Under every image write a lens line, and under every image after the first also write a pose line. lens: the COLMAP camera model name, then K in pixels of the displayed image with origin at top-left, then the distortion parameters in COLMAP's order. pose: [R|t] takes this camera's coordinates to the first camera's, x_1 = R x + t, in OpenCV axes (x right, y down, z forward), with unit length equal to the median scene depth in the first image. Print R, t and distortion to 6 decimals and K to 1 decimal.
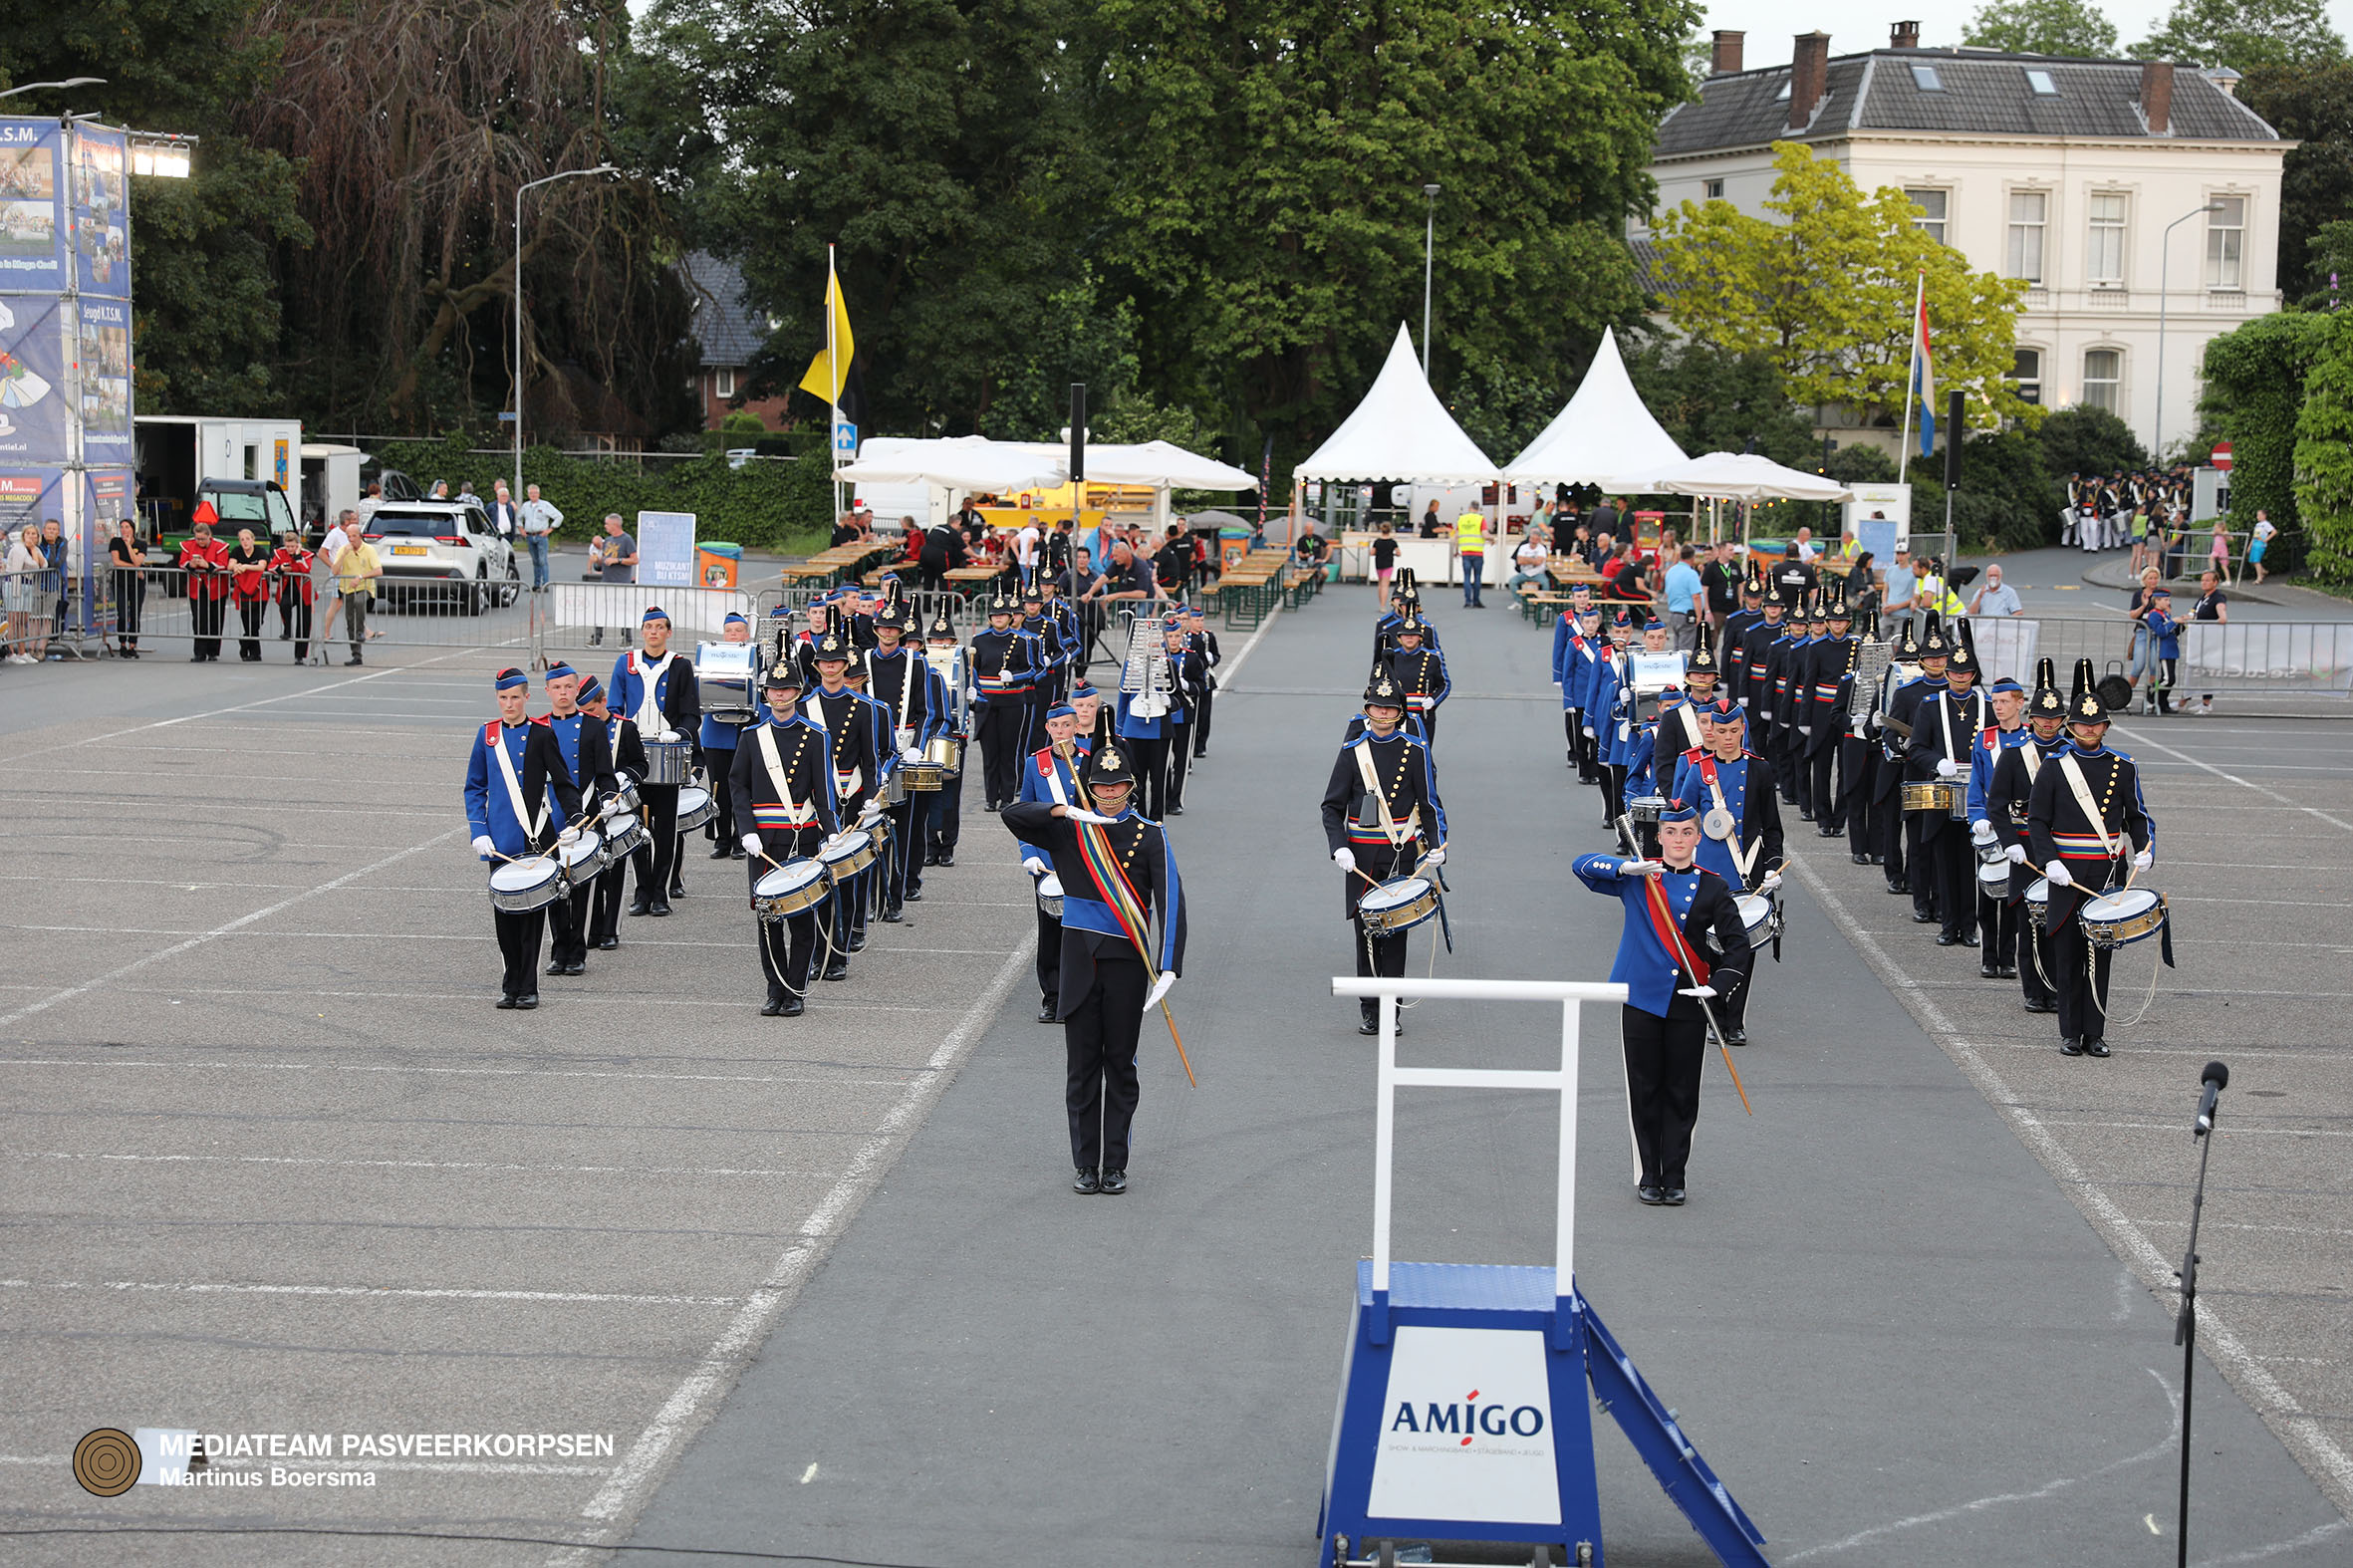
lens RADIAL K [[4266.7, 0, 1179.7], [0, 4266.7, 794.0], [0, 0, 1]] dist [0.248711, 0.000000]
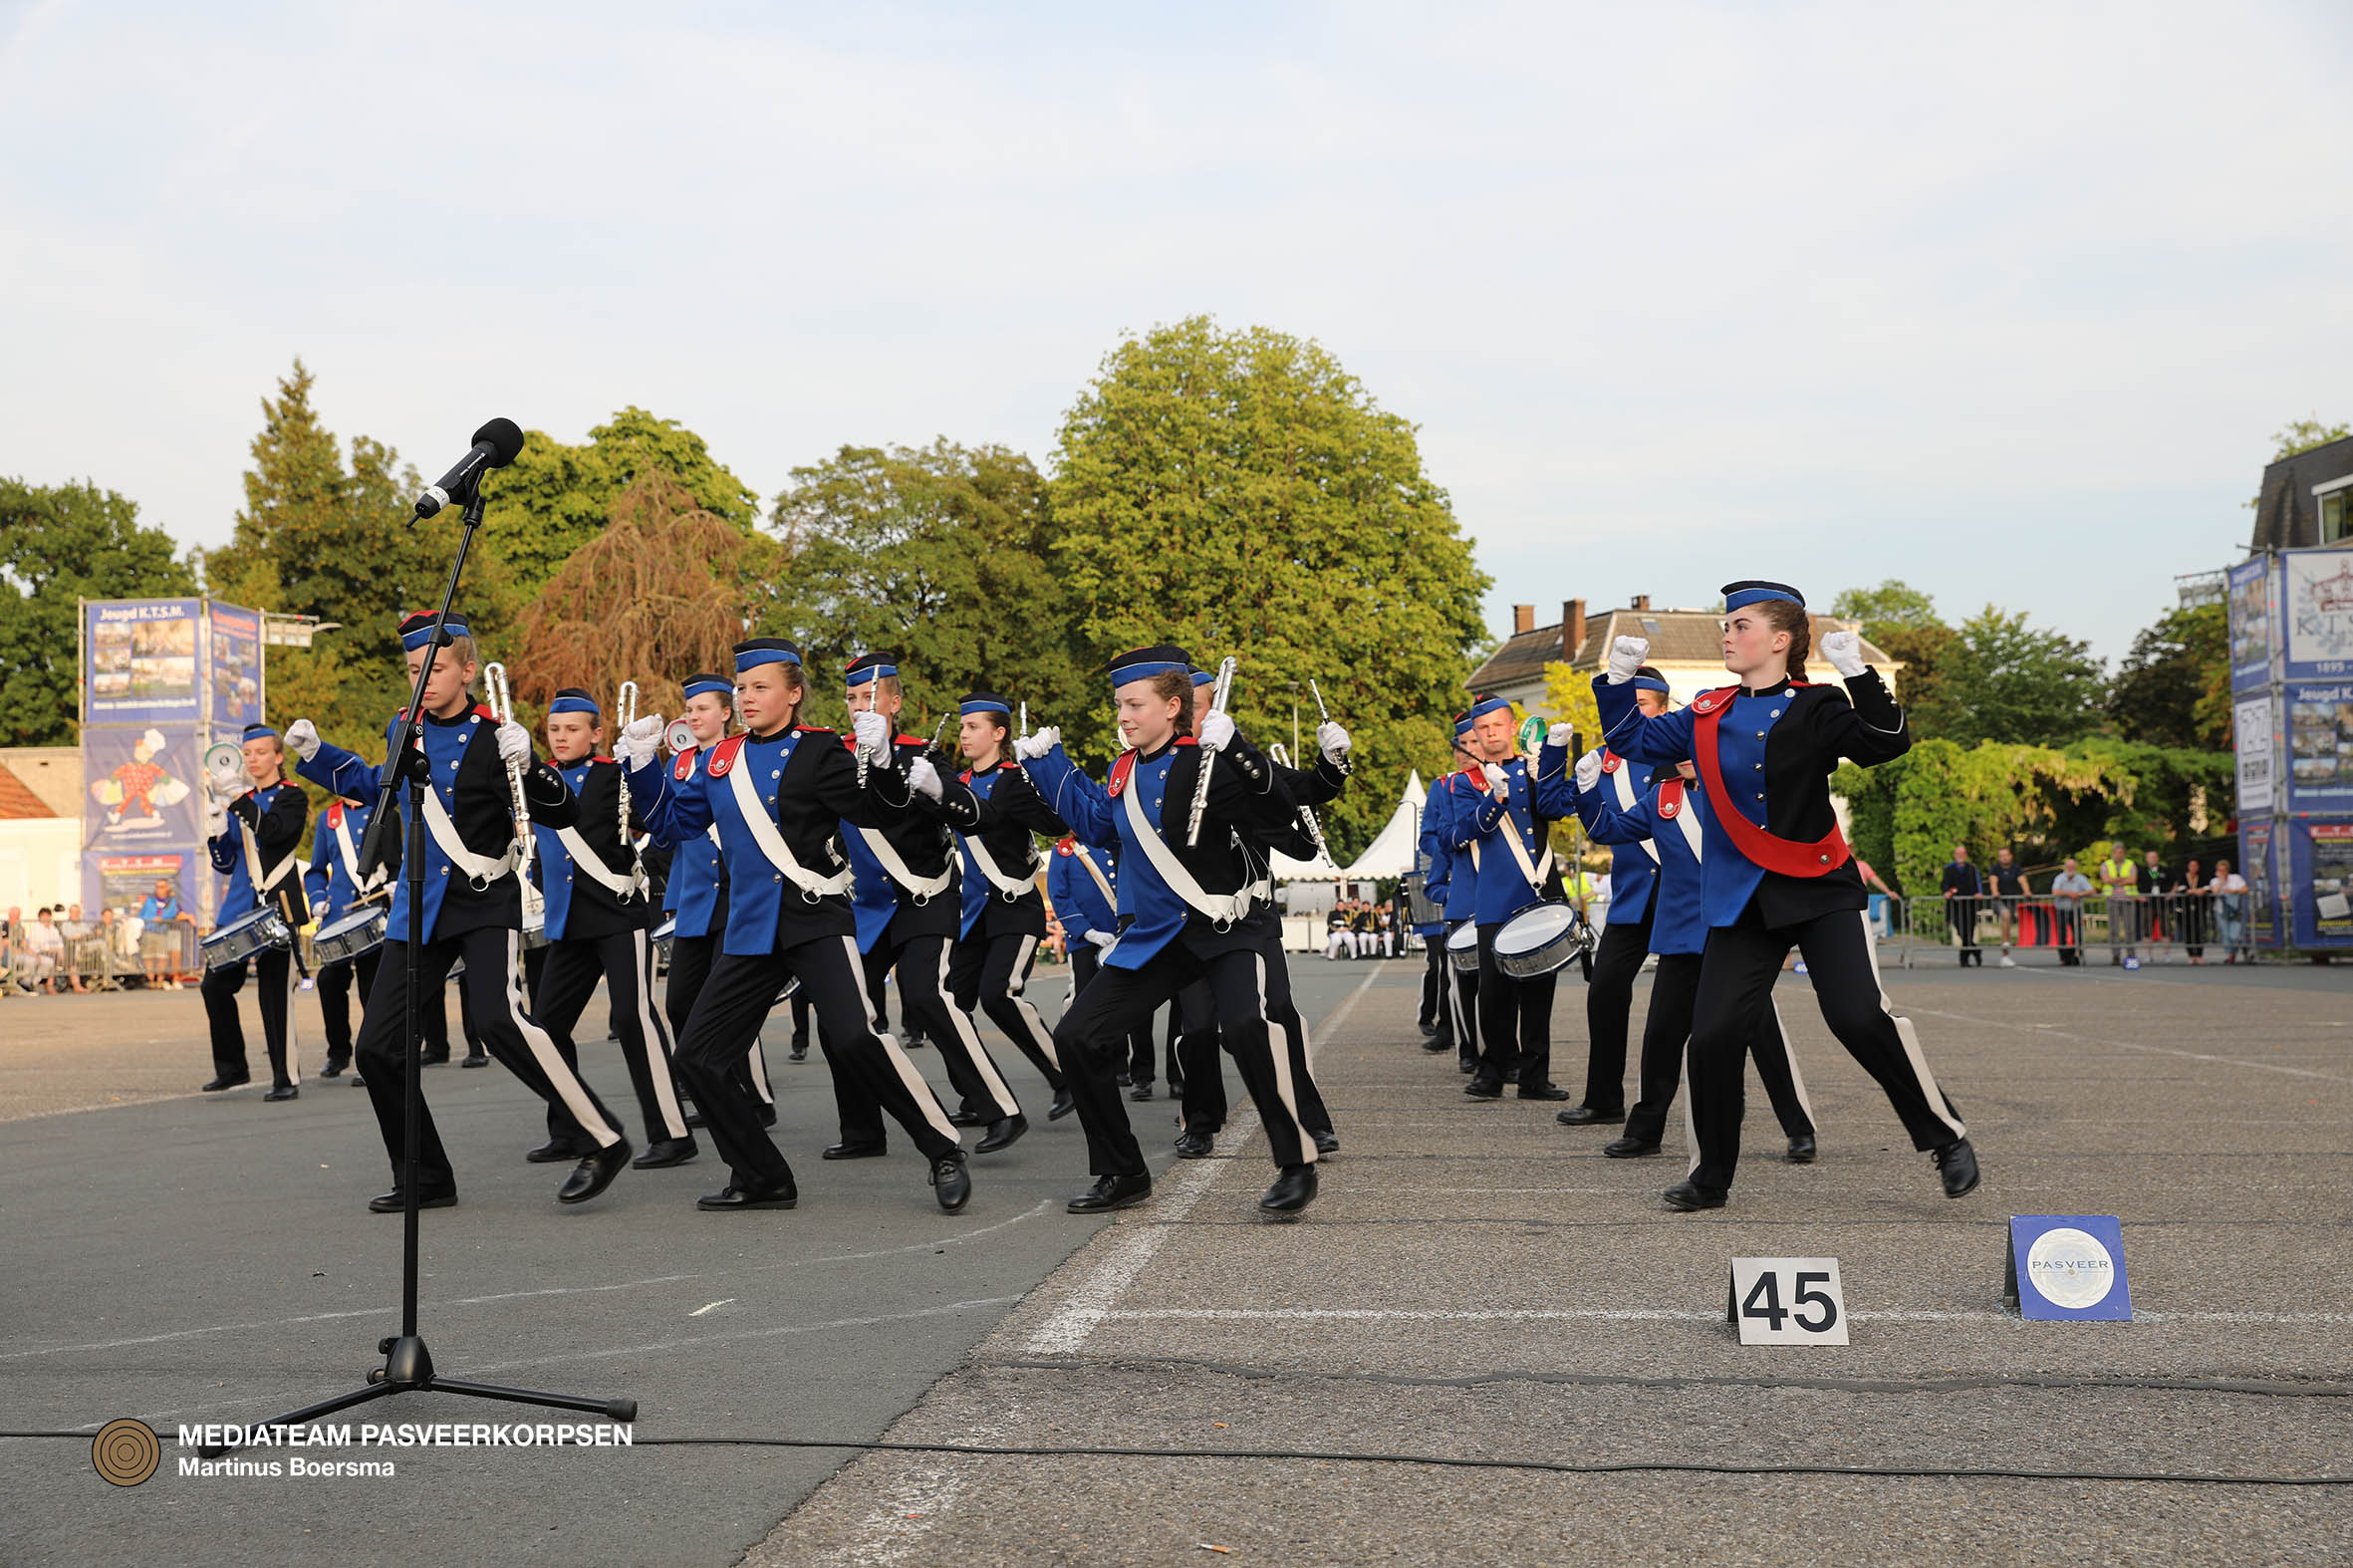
lens RADIAL K [[2720.9, 0, 1173.6], [0, 2720.9, 788.3], [0, 0, 1]] dist [0.026075, 0.000000]
pose [[0.998724, -0.037483, -0.033833, 0.049928], [0.032287, 0.989221, -0.142828, 0.024375], [0.038822, 0.141553, 0.989169, 0.097901]]
